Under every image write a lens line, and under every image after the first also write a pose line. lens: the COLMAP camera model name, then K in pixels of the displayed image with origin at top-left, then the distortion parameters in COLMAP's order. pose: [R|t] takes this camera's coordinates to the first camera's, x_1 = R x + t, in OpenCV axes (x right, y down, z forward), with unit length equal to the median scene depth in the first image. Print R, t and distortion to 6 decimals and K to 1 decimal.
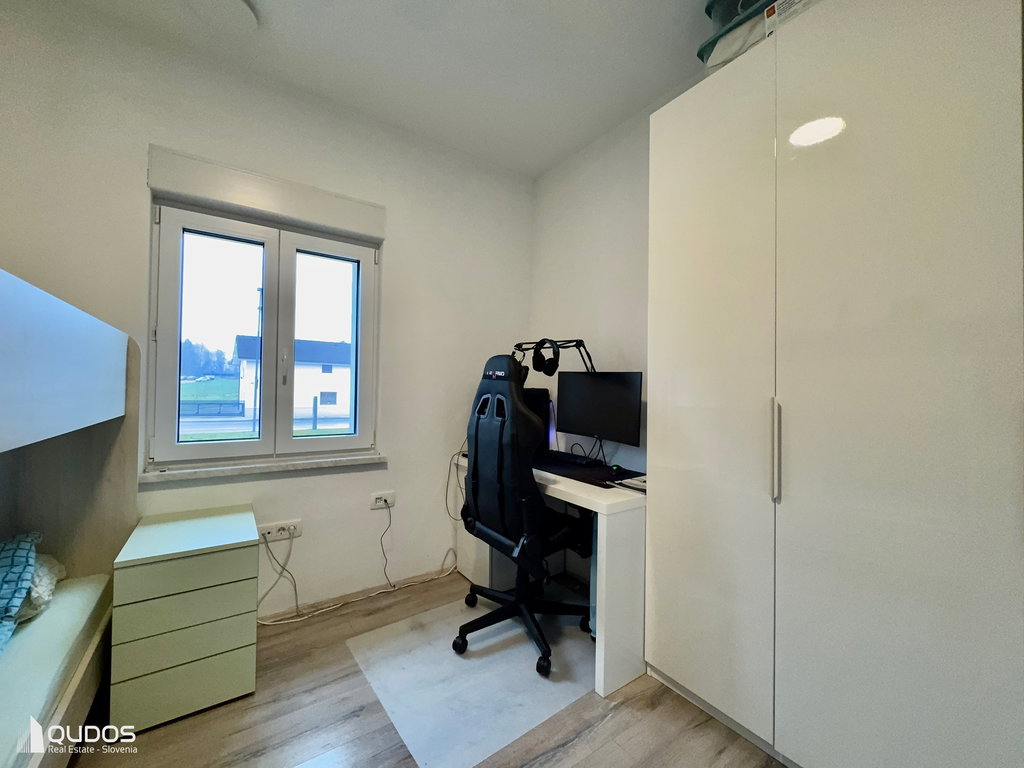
lens RADIAL K [[408.6, 0, 509.3], [0, 408.6, 385.3], [0, 0, 1]] dist [0.001247, -0.000603]
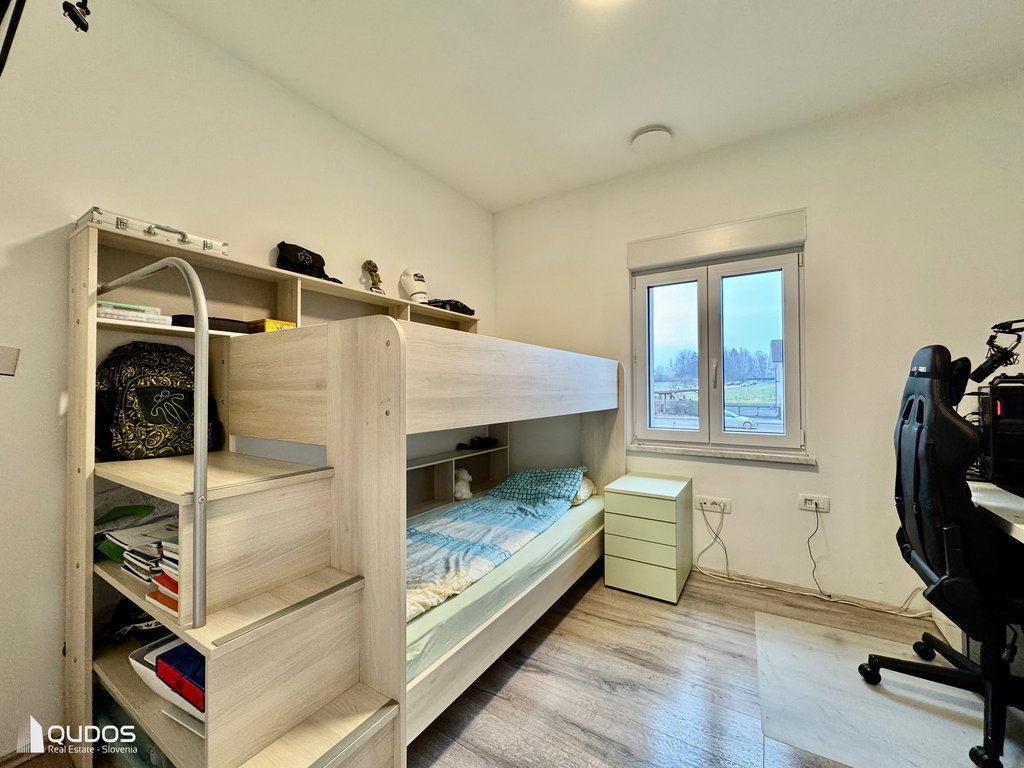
lens RADIAL K [[408.6, 0, 516.7], [0, 408.6, 386.7], [0, 0, 1]] dist [0.001247, -0.000603]
pose [[0.402370, -0.023586, -0.915173, 0.366584], [0.018687, 0.999671, -0.017548, 0.004768], [0.915286, -0.010041, 0.402679, -0.059250]]
